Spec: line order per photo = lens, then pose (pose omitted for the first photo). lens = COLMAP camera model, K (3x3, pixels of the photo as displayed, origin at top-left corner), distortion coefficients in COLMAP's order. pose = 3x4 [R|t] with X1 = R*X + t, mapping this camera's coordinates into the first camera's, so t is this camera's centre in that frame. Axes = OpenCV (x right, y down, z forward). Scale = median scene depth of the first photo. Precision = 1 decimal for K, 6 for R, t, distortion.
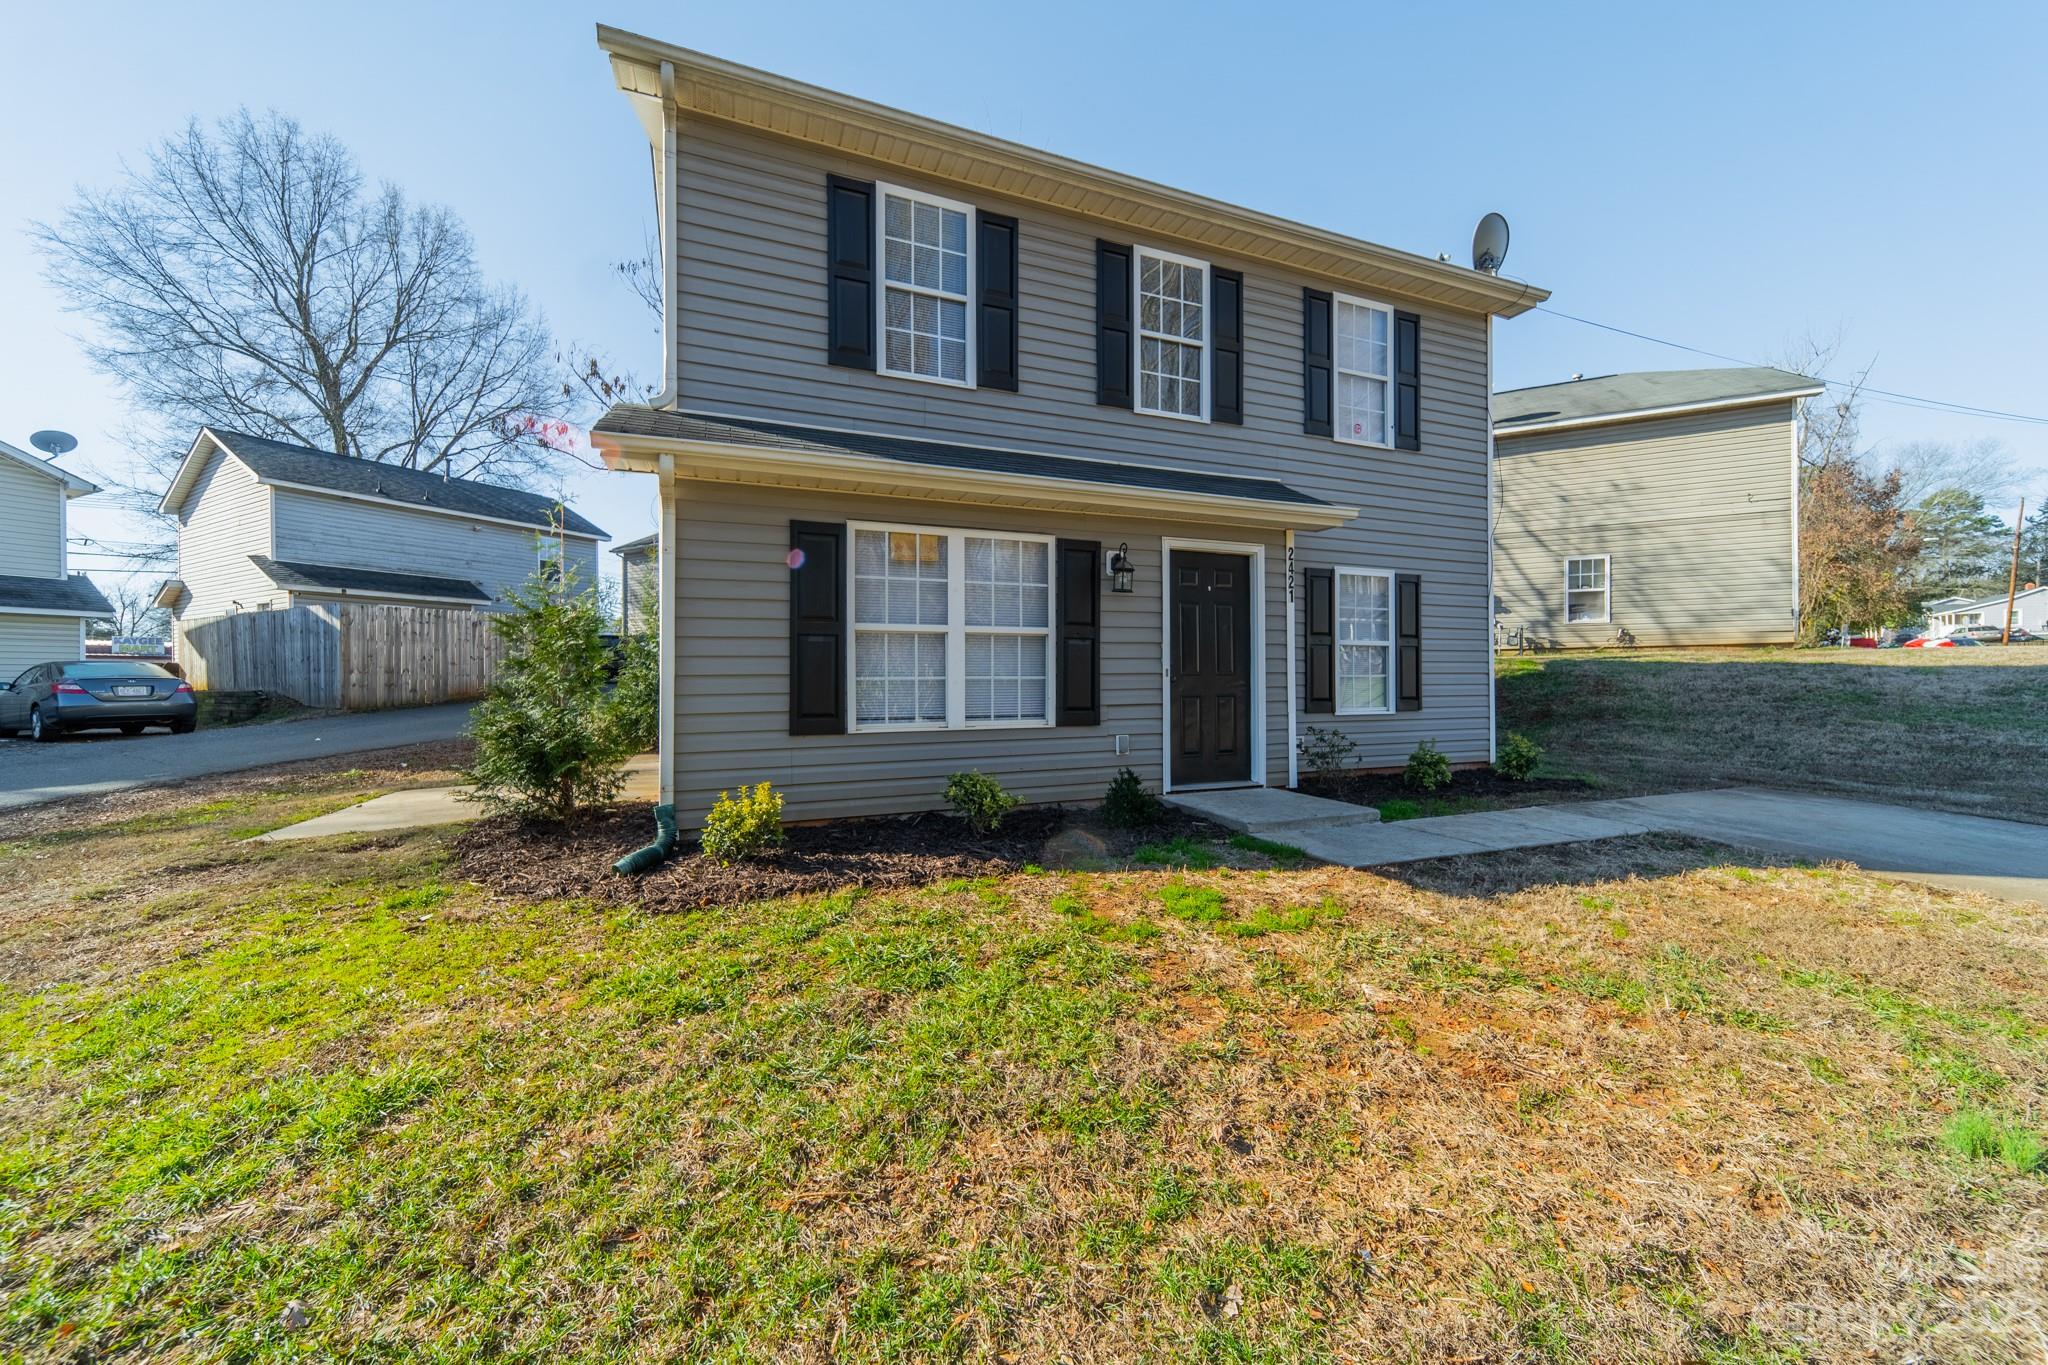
lens RADIAL K [[735.9, 0, 1027.7], [0, 735.9, 668.8], [0, 0, 1]] dist [0.006932, -0.000098]
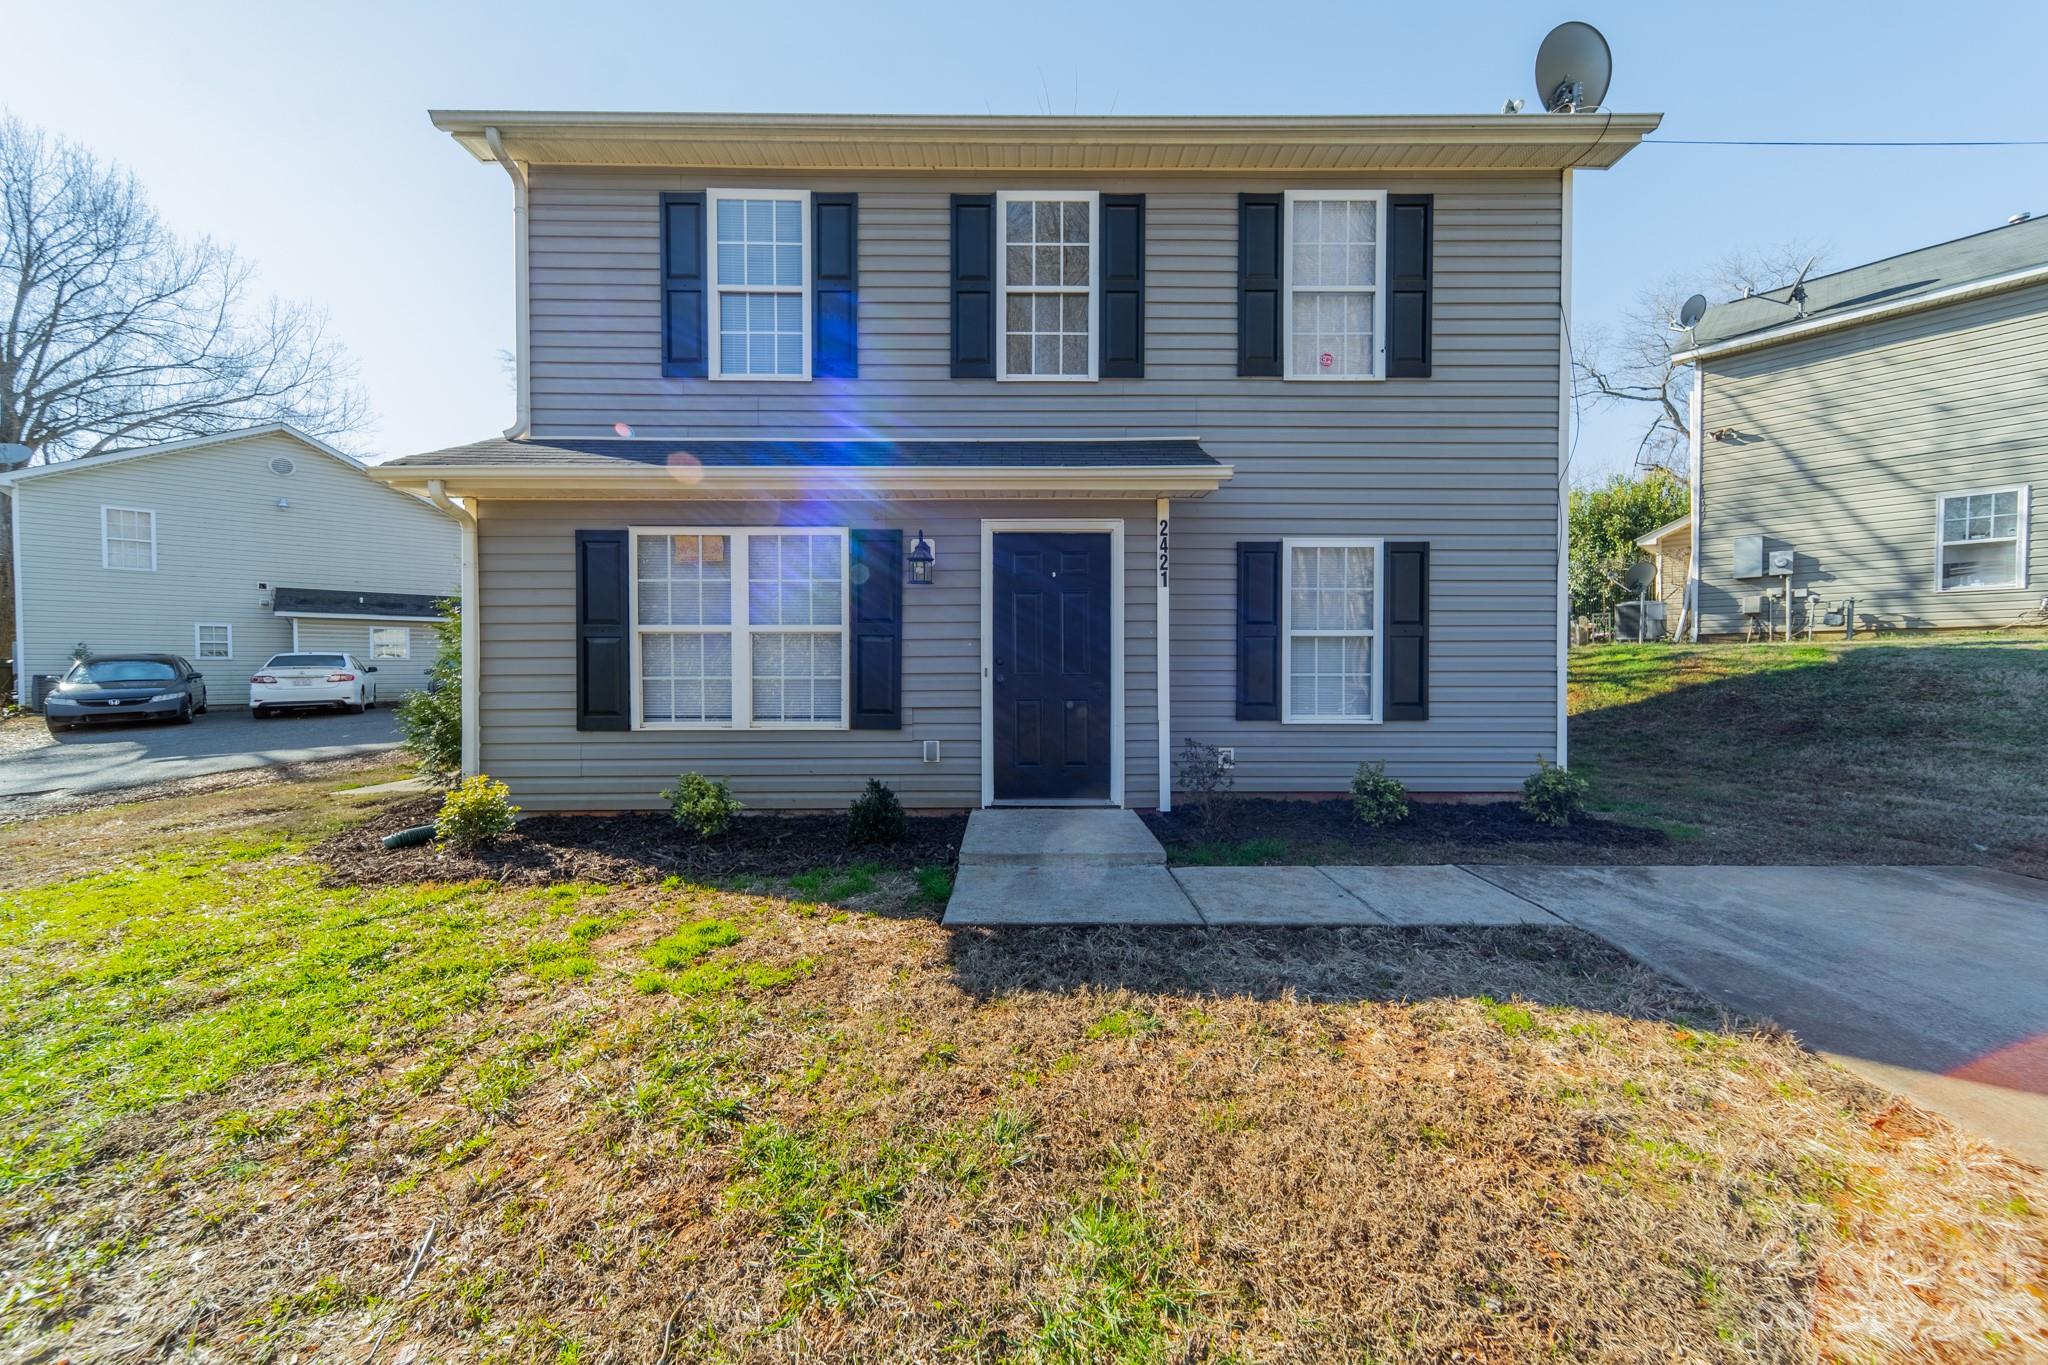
lens RADIAL K [[719.6, 0, 1023.7], [0, 719.6, 669.3], [0, 0, 1]] dist [0.006580, -0.000039]
pose [[0.932471, 0.004858, -0.361211, 0.503339], [0.002287, 0.999810, 0.019351, -0.013944], [0.361236, -0.018871, 0.932283, 0.190705]]
